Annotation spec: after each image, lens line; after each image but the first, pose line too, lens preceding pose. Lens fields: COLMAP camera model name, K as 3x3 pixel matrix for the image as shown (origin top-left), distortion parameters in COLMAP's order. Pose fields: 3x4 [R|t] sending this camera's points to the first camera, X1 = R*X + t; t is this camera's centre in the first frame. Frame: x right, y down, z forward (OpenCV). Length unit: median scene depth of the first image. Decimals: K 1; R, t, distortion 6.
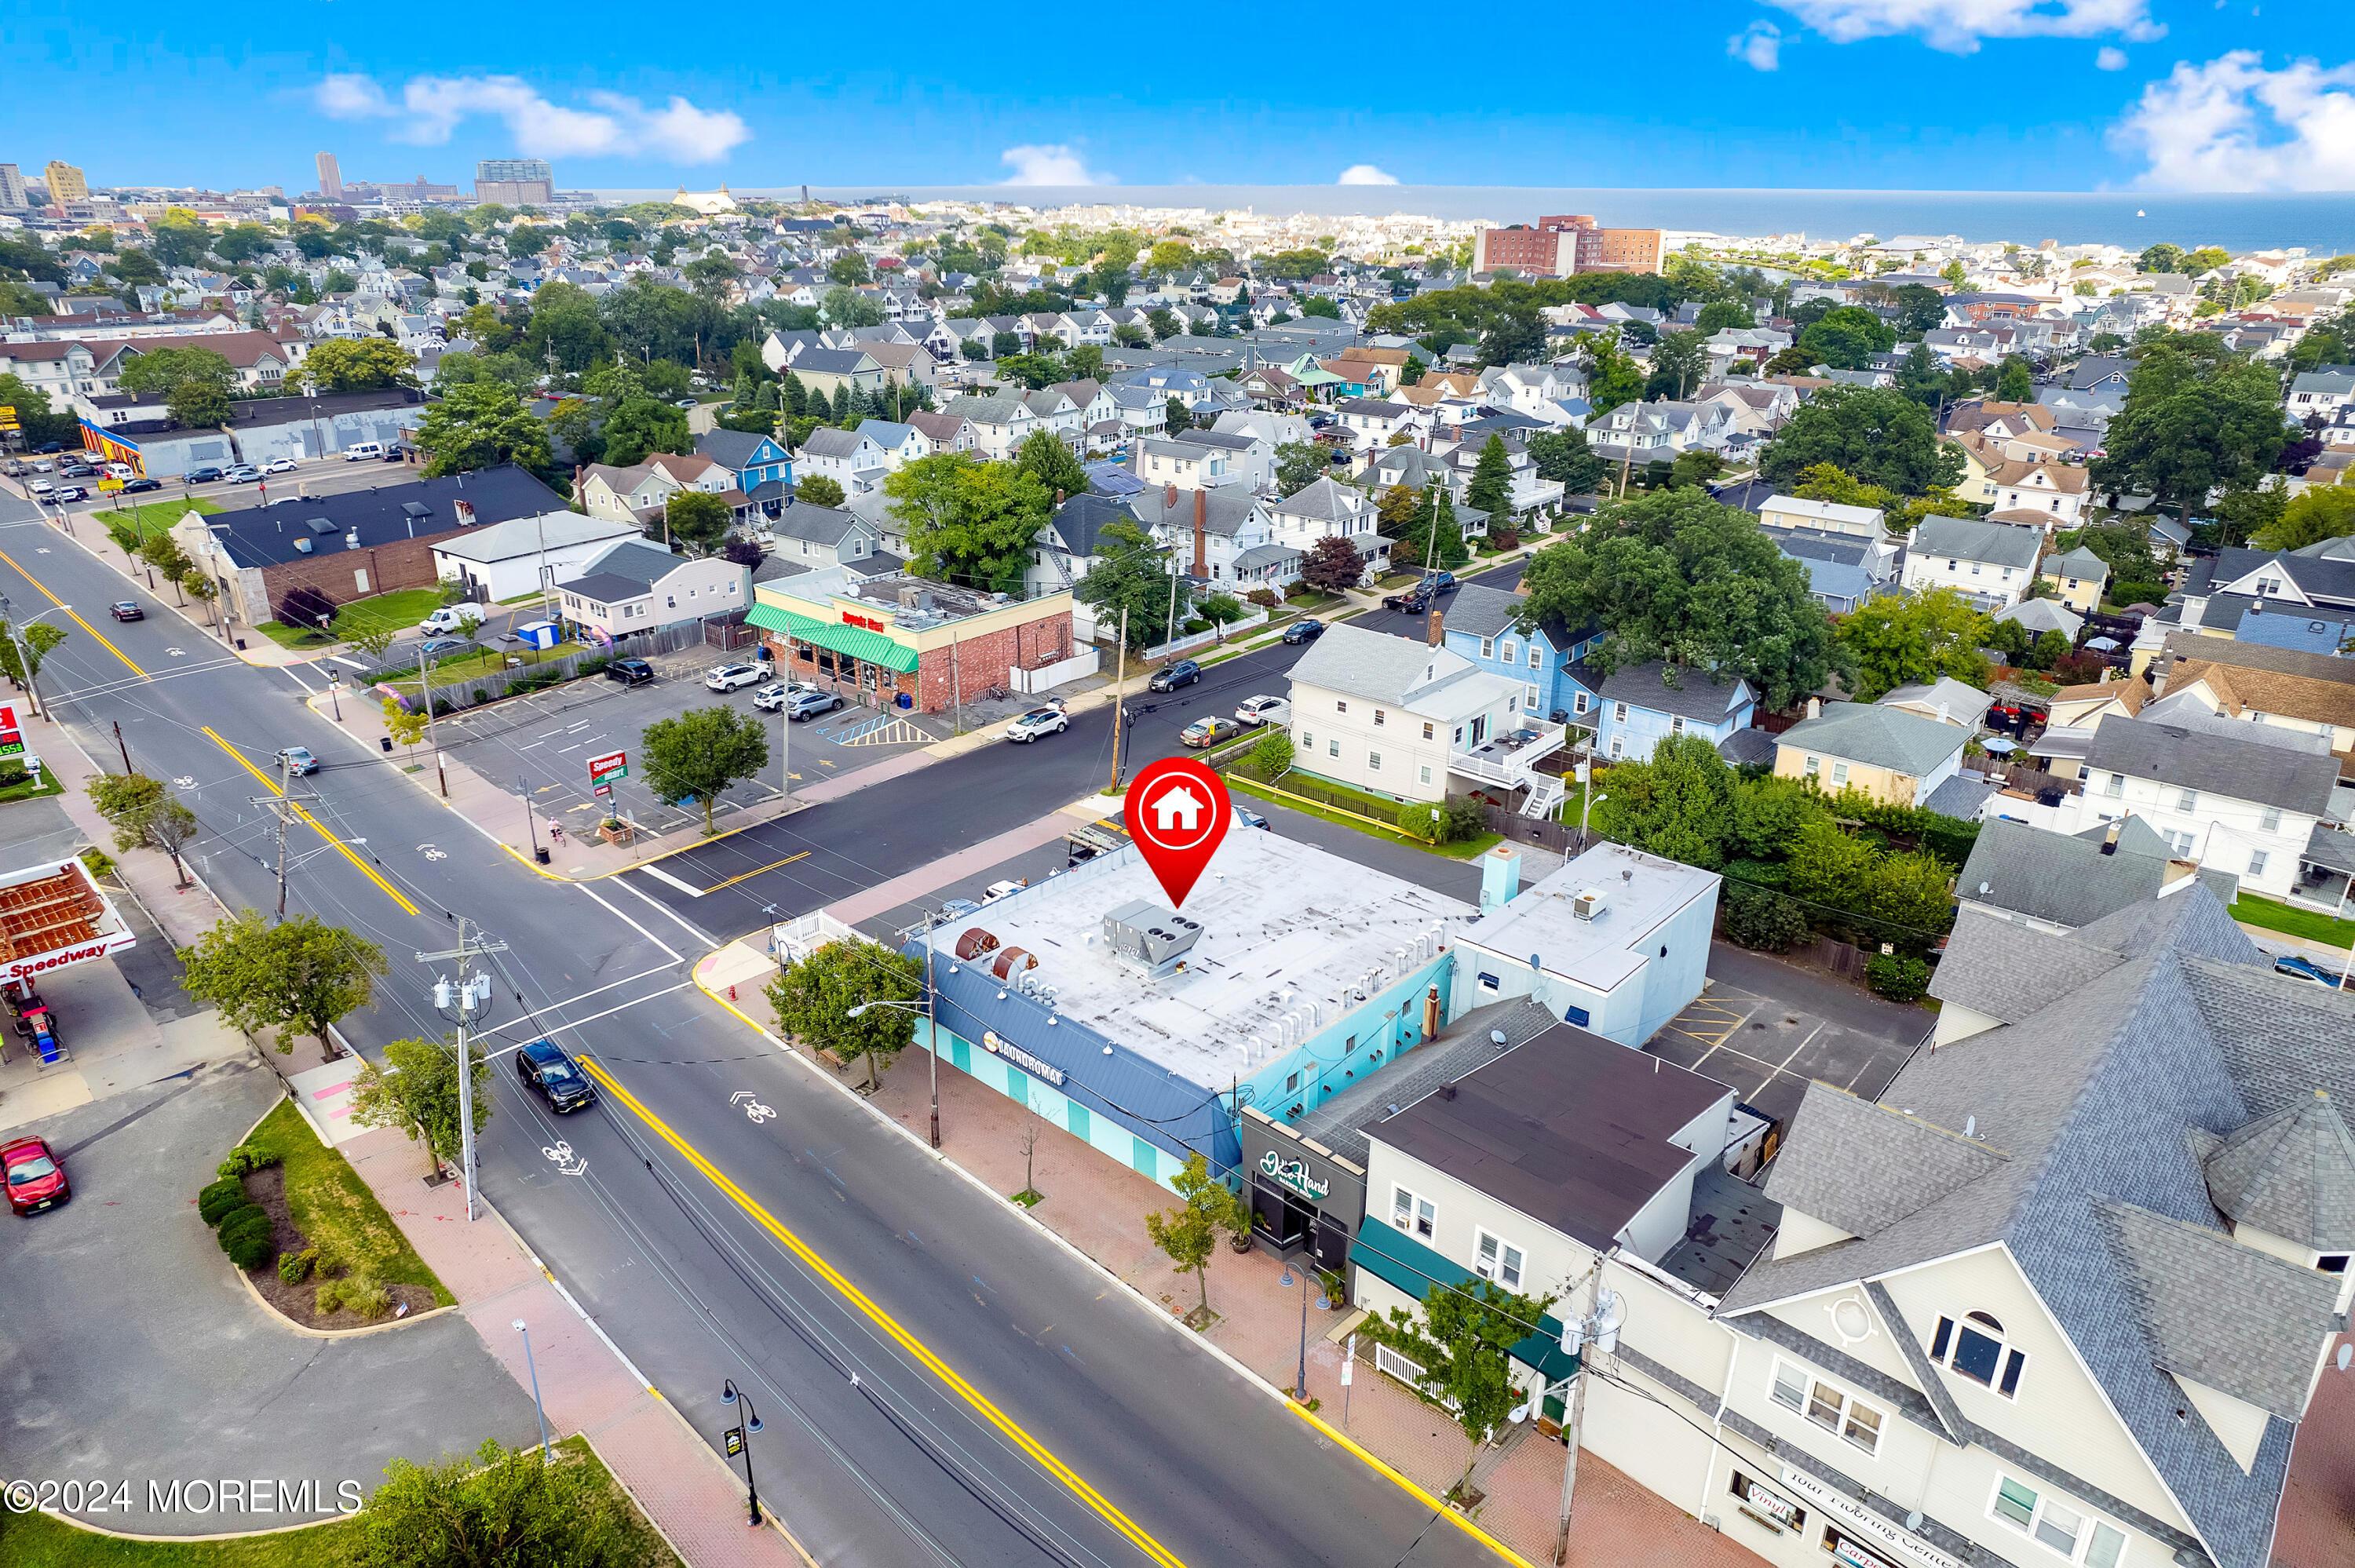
lens RADIAL K [[1519.0, 0, 1177.5], [0, 1519.0, 784.0], [0, 0, 1]] dist [-0.080790, 0.077871]
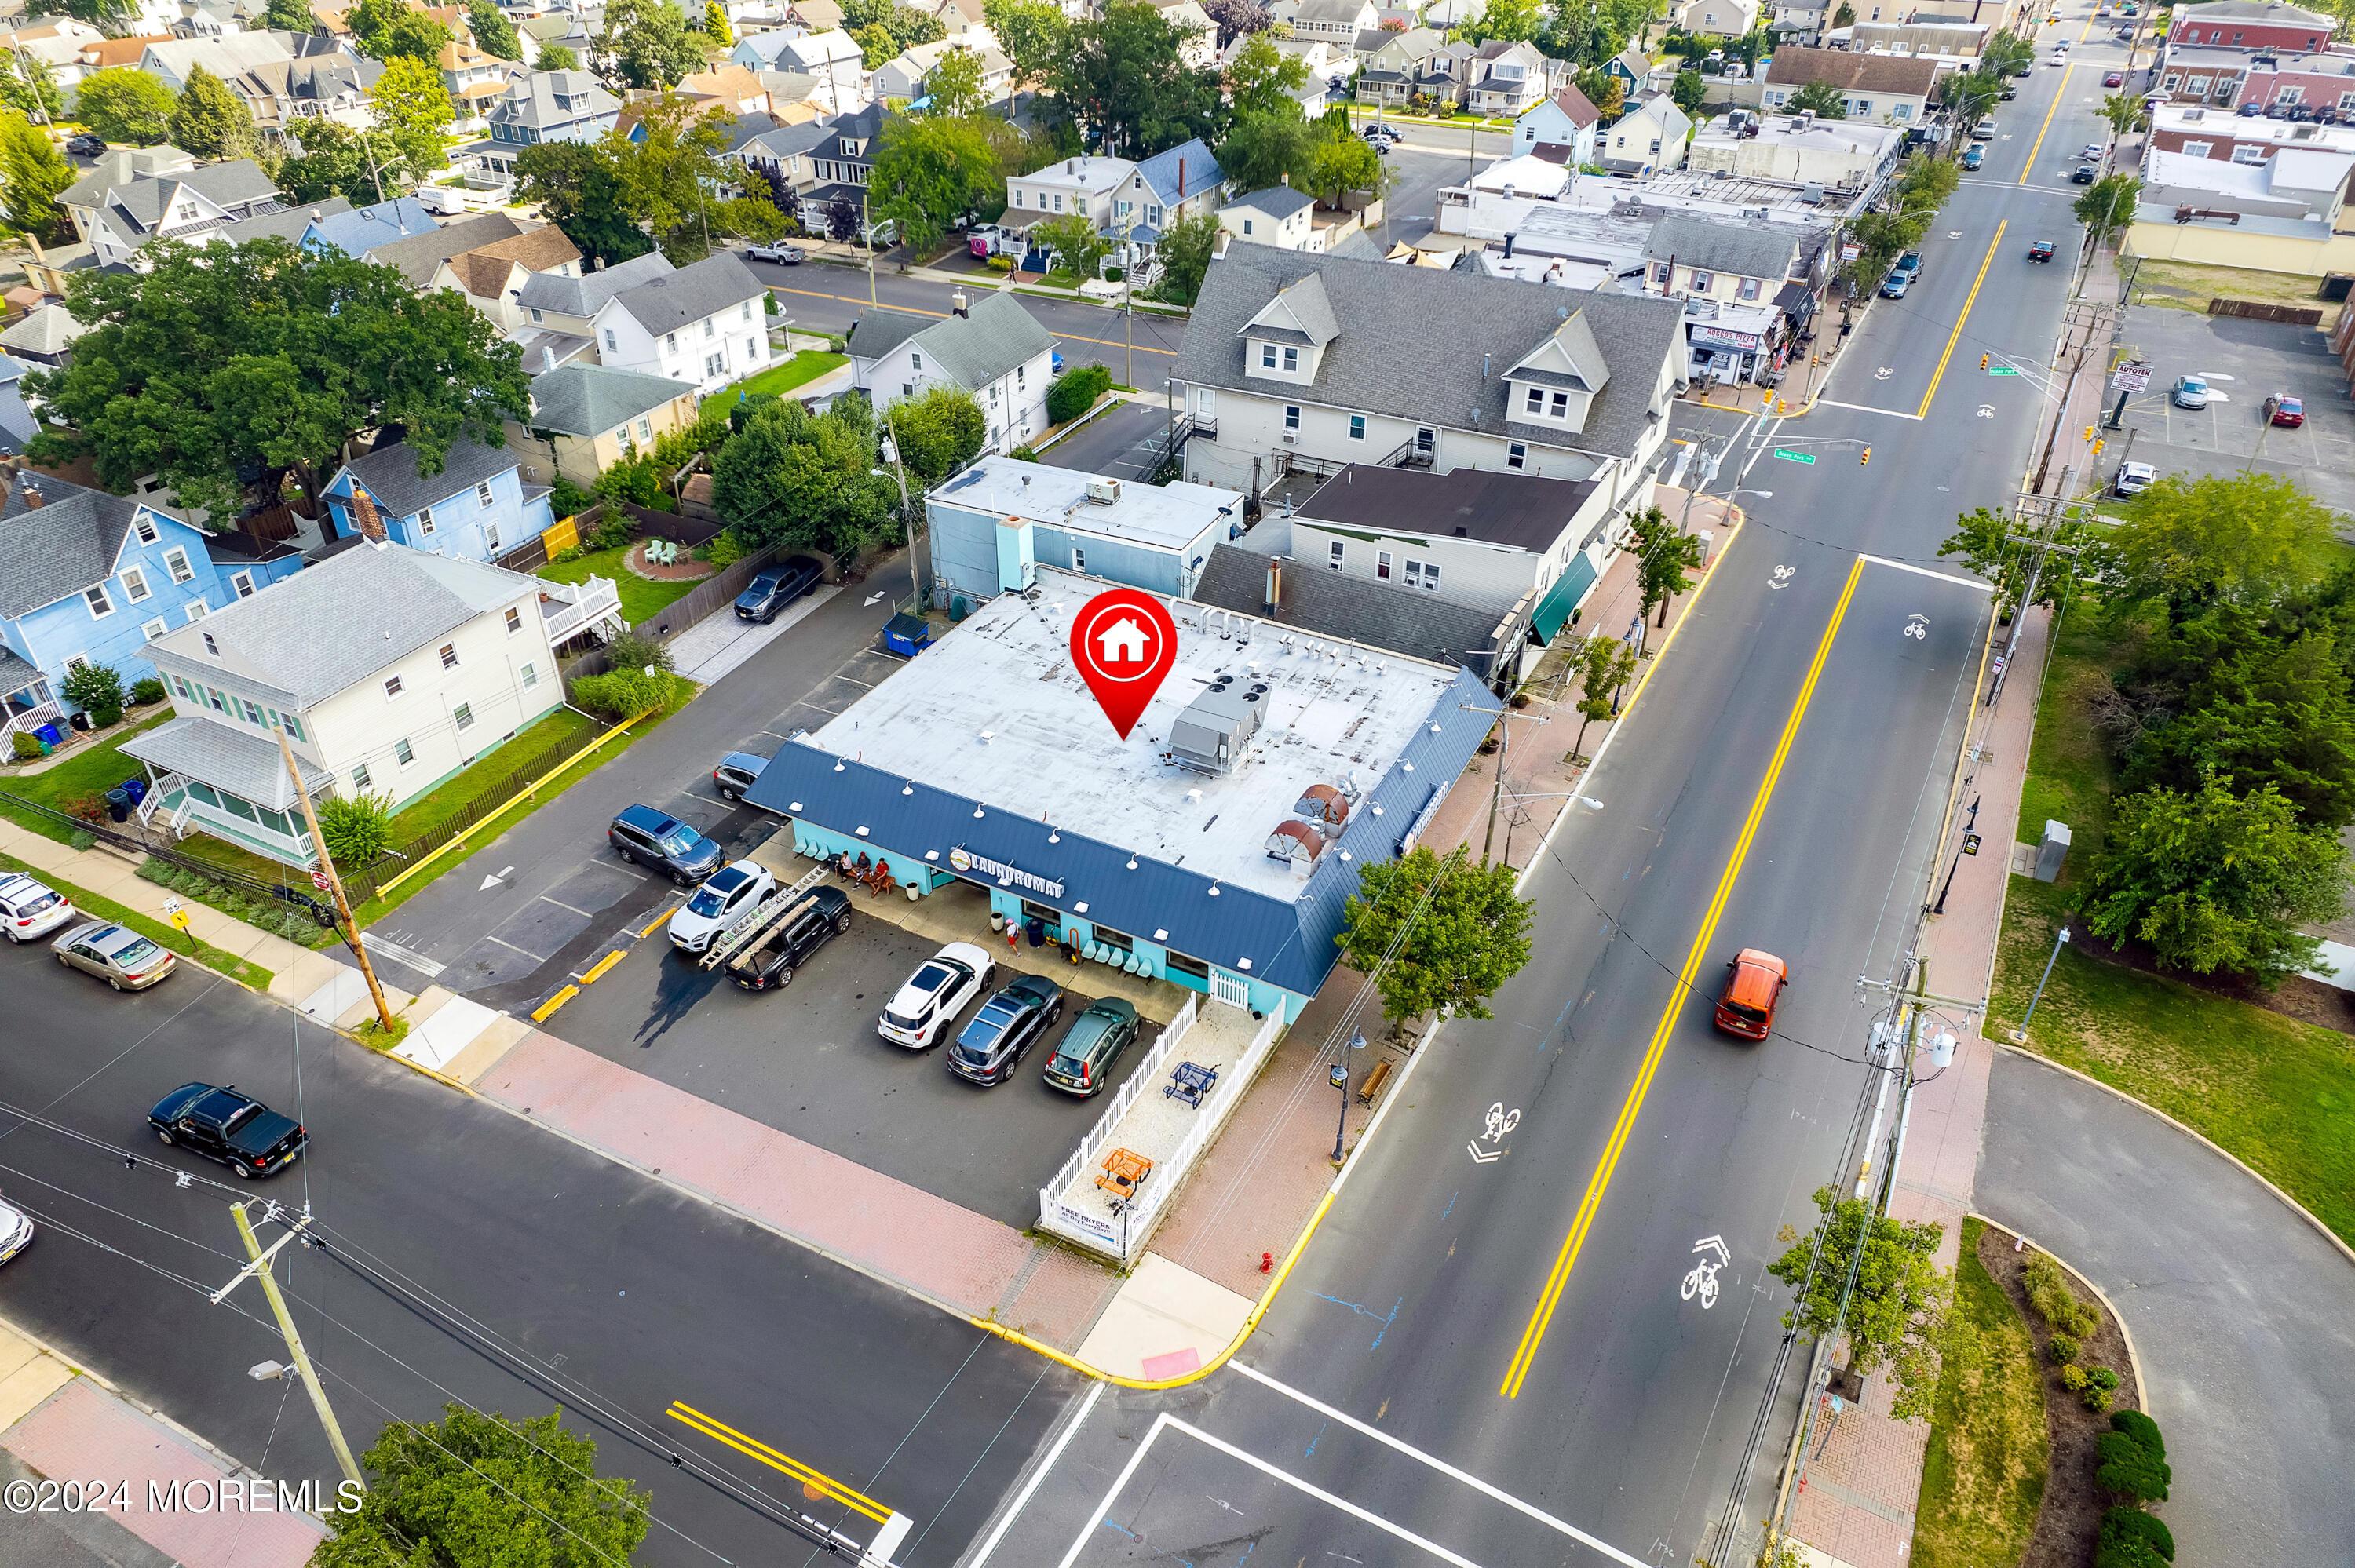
lens RADIAL K [[1496.5, 0, 1178.5], [0, 1496.5, 808.2], [0, 0, 1]] dist [-0.071342, 0.065592]
pose [[-0.268259, -0.563891, 0.781066, -0.487402], [0.349140, 0.698752, 0.624378, -0.282337], [-0.897852, 0.440196, 0.009430, 0.705921]]
